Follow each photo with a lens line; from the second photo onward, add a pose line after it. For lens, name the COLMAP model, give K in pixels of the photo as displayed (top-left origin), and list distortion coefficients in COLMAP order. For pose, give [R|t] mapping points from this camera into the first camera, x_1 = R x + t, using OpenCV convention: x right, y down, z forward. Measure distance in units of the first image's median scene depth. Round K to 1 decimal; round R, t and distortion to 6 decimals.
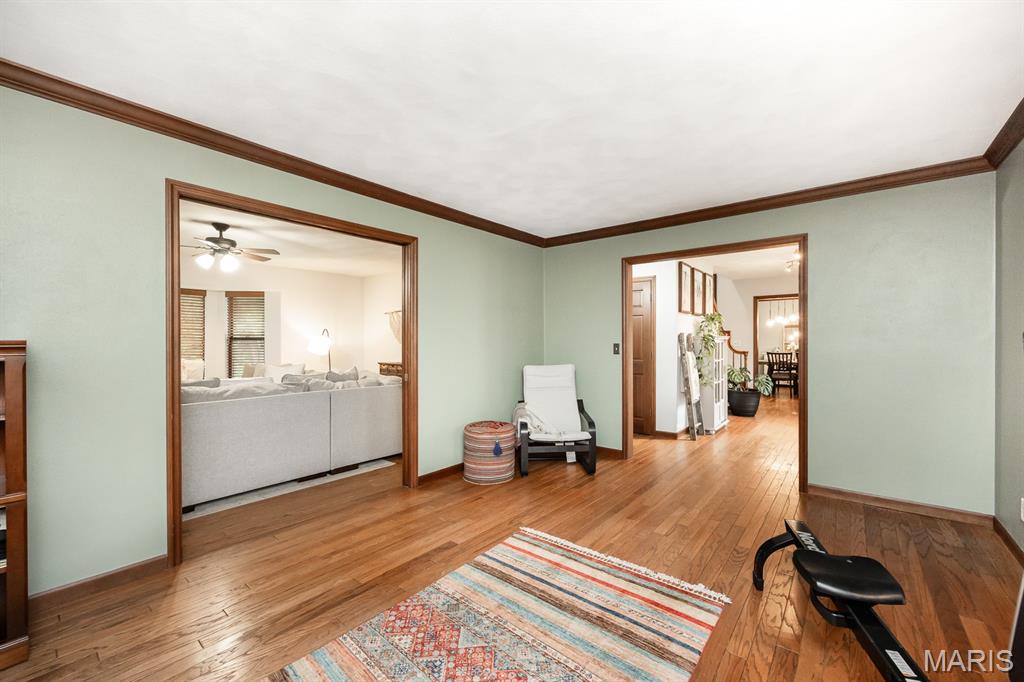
lens RADIAL K [[401.2, 0, 512.6], [0, 401.2, 343.1], [0, 0, 1]] dist [0.001191, 0.000456]
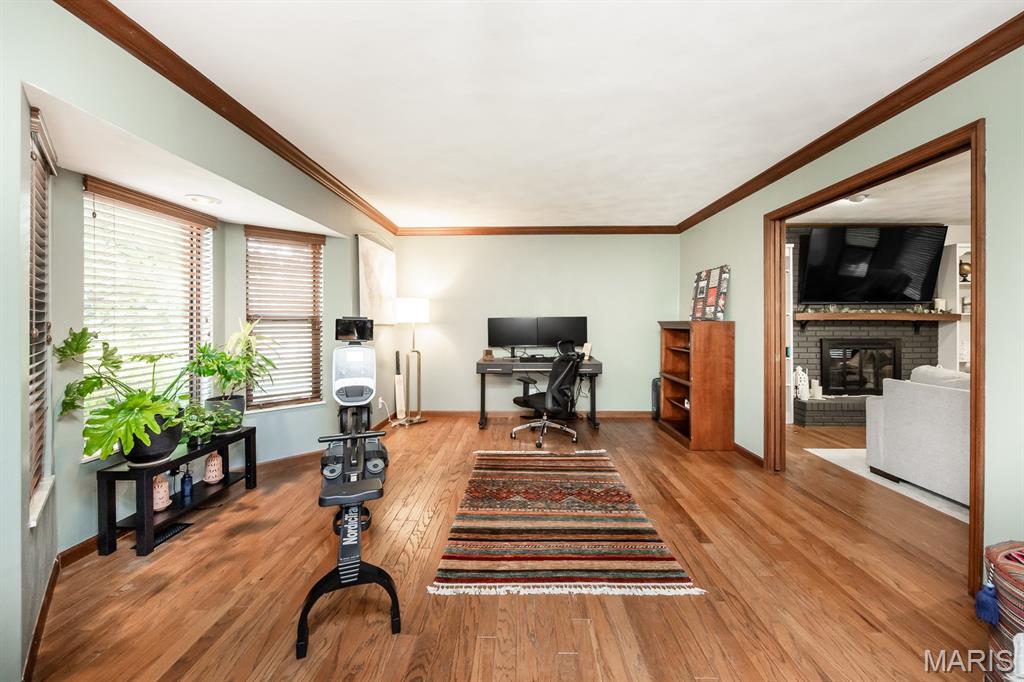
lens RADIAL K [[401.2, 0, 514.0], [0, 401.2, 323.8], [0, 0, 1]] dist [0.001191, 0.000456]
pose [[-0.768399, 0.003442, -0.639962, 0.696546], [-0.000712, 0.999980, 0.006233, 0.003052], [0.639971, 0.005245, -0.768381, 1.301523]]
